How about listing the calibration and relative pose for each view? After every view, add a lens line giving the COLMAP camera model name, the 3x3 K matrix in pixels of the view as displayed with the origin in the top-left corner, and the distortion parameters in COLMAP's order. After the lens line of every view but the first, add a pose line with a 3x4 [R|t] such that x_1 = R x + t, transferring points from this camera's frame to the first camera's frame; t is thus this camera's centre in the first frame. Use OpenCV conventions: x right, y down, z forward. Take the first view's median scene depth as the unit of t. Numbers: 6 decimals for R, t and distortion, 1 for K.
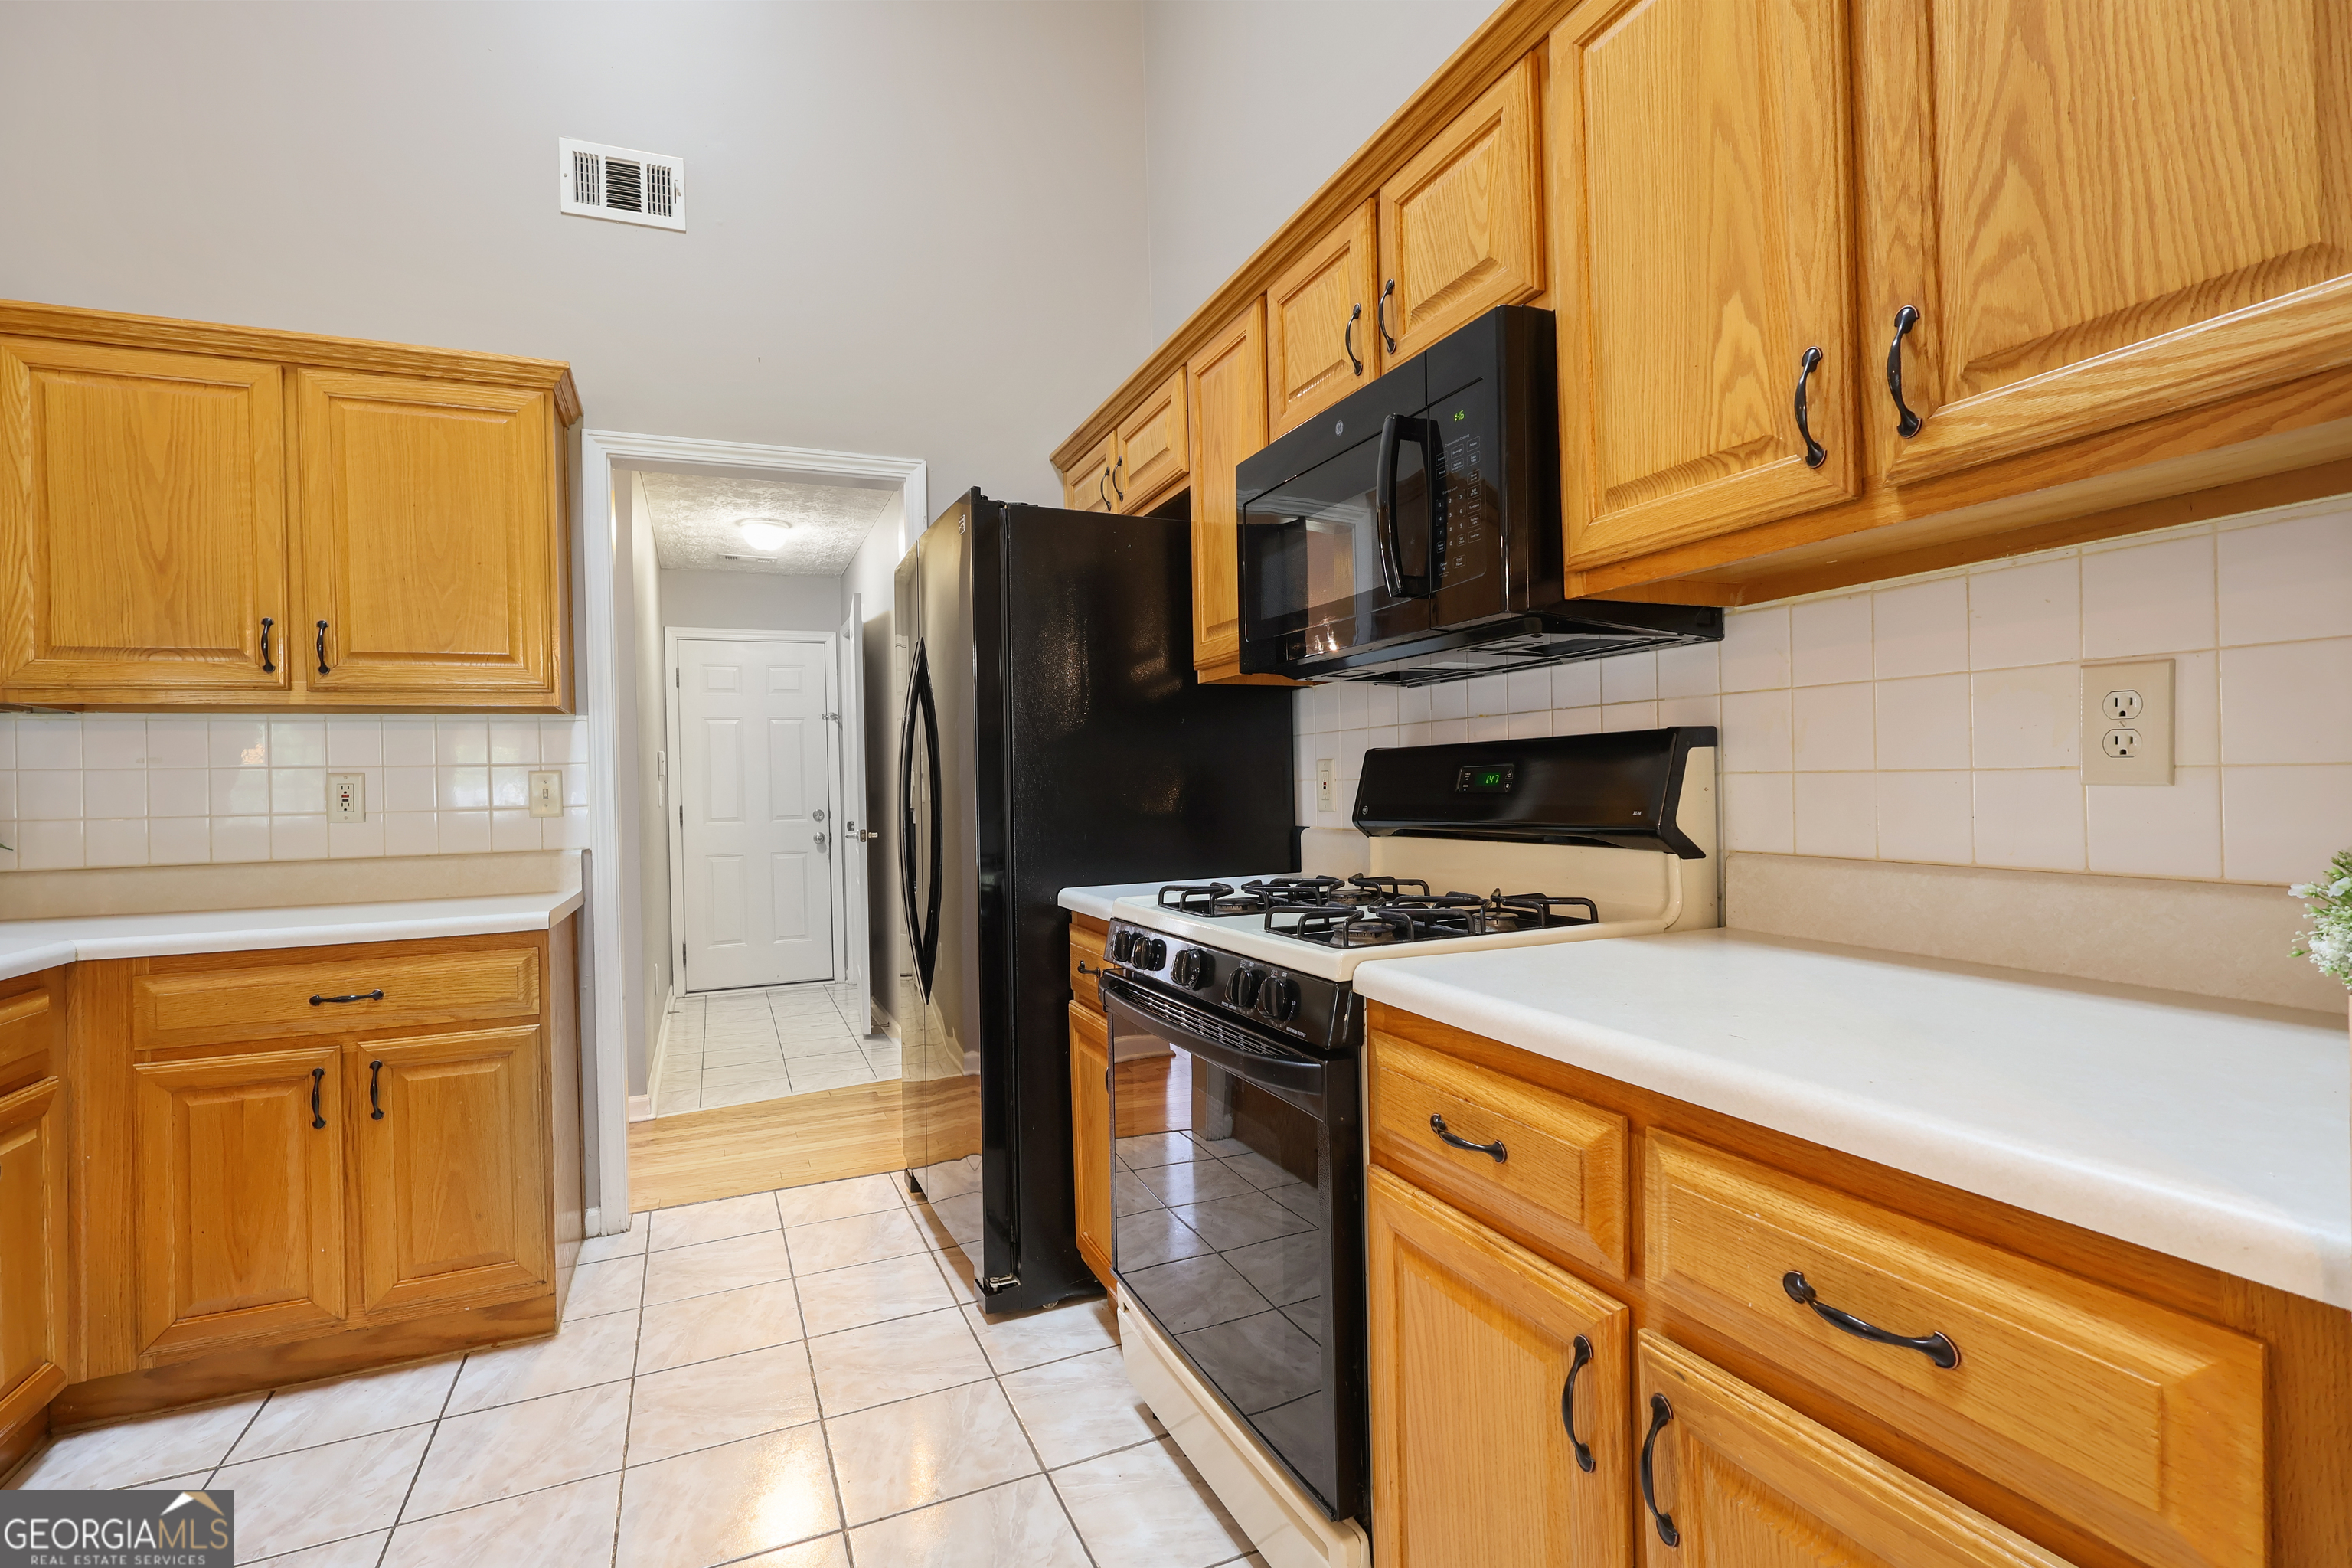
lens RADIAL K [[1082.5, 0, 1176.0], [0, 1082.5, 784.0], [0, 0, 1]] dist [-0.001075, -0.000288]
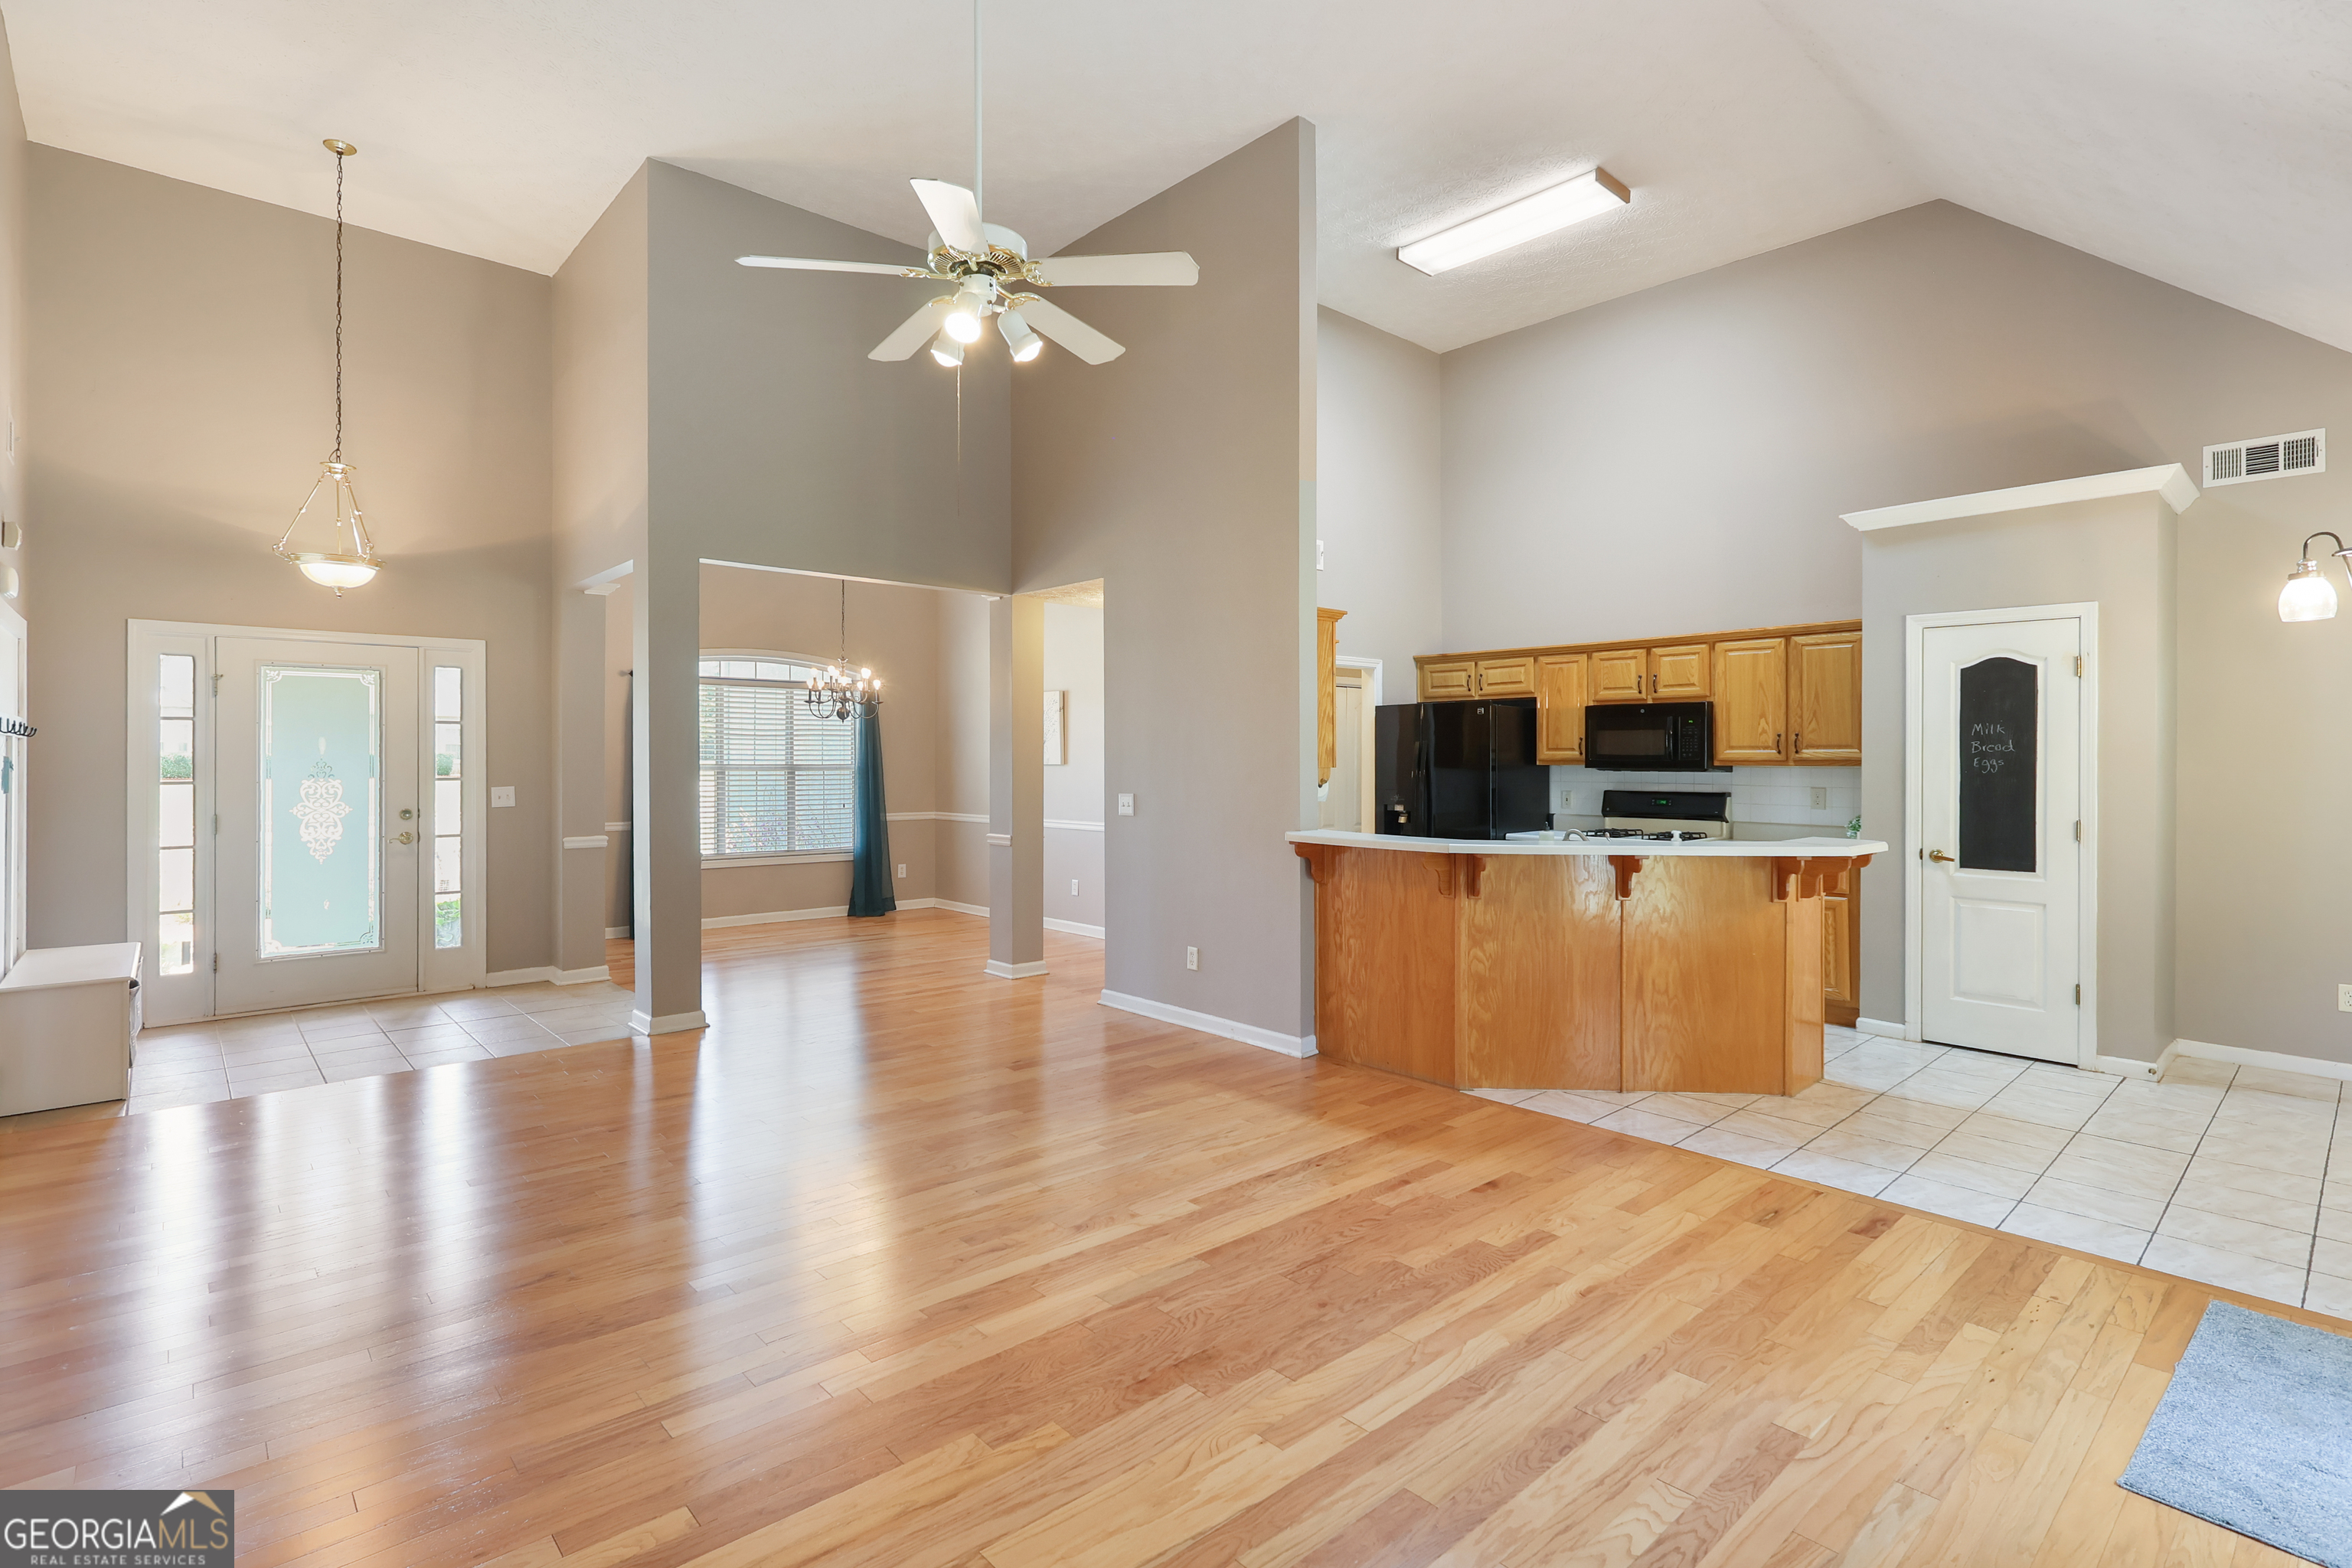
lens RADIAL K [[1111.6, 0, 1169.9], [0, 1111.6, 764.3], [0, 0, 1]] dist [0.000753, -0.000069]
pose [[0.946753, 0.024564, 0.321021, -2.090898], [-0.024772, 0.999687, -0.003436, -0.065098], [-0.321005, -0.004699, 0.947066, -1.703235]]
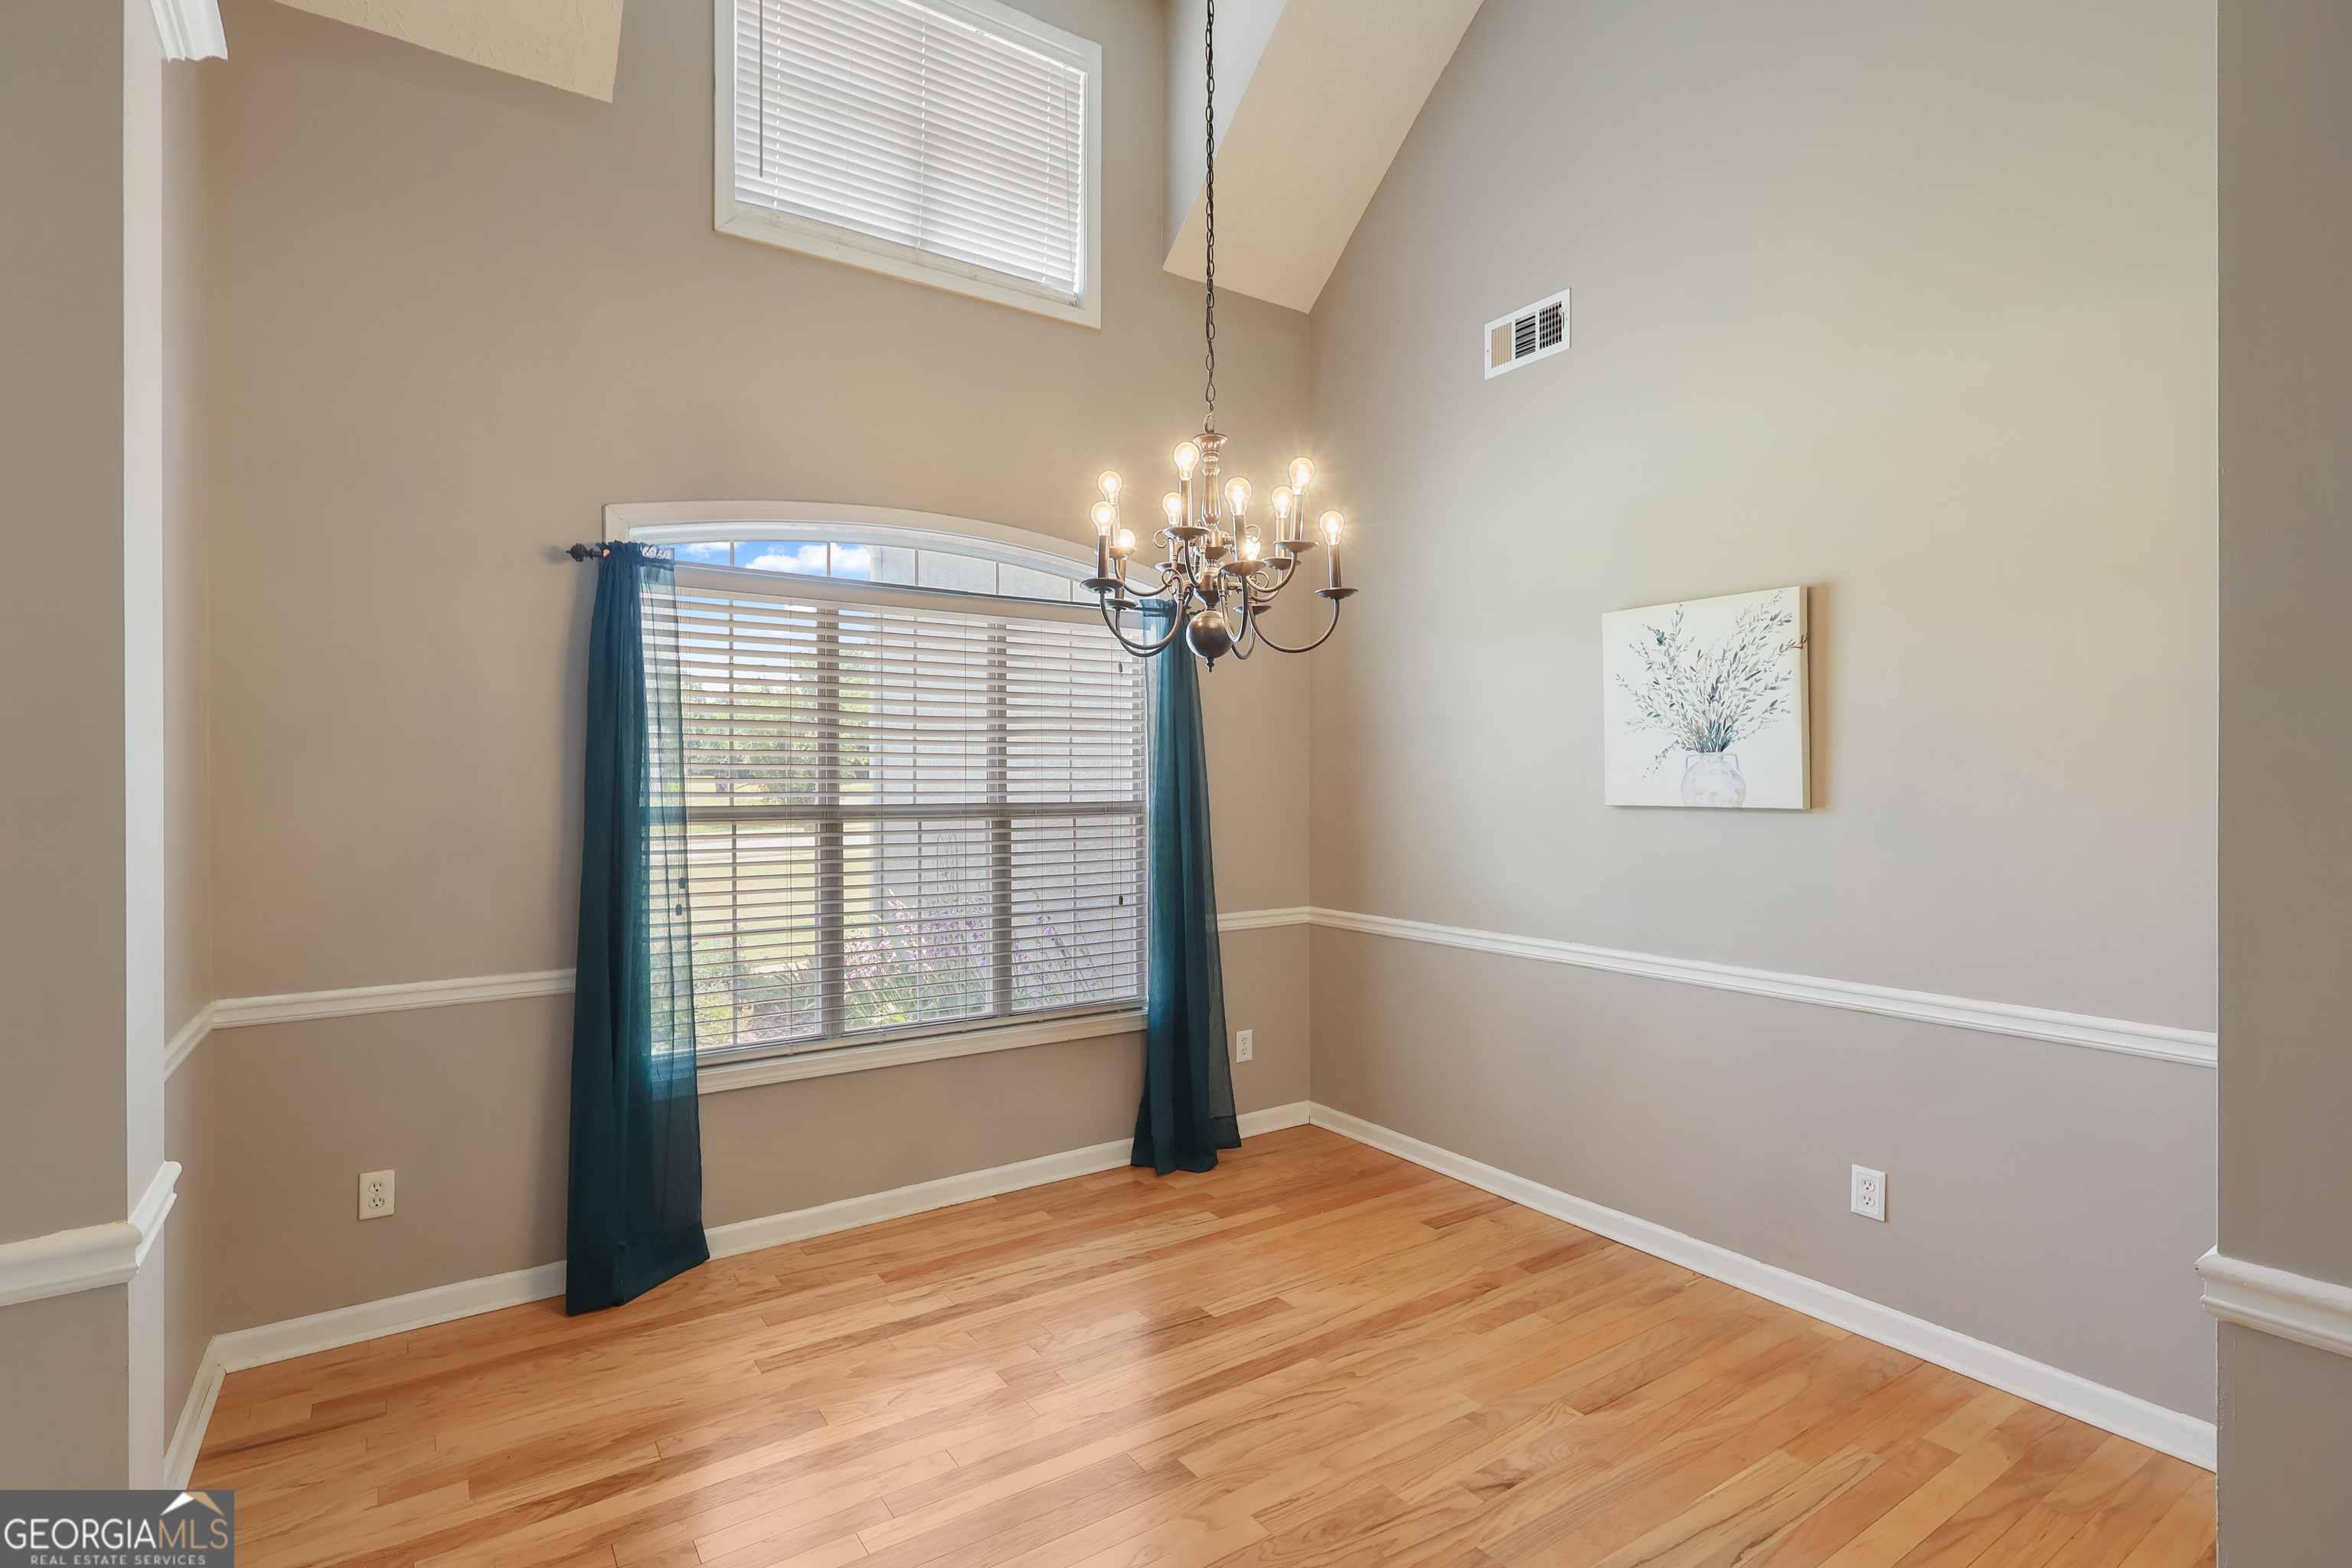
lens RADIAL K [[1108.2, 0, 1176.0], [0, 1108.2, 784.0], [0, 0, 1]] dist [0.002345, 0.000134]
pose [[0.982602, 0.021374, 0.184487, -2.151269], [-0.022346, 0.999745, 0.003188, -0.086106], [-0.184372, -0.007255, 0.982830, 1.096965]]
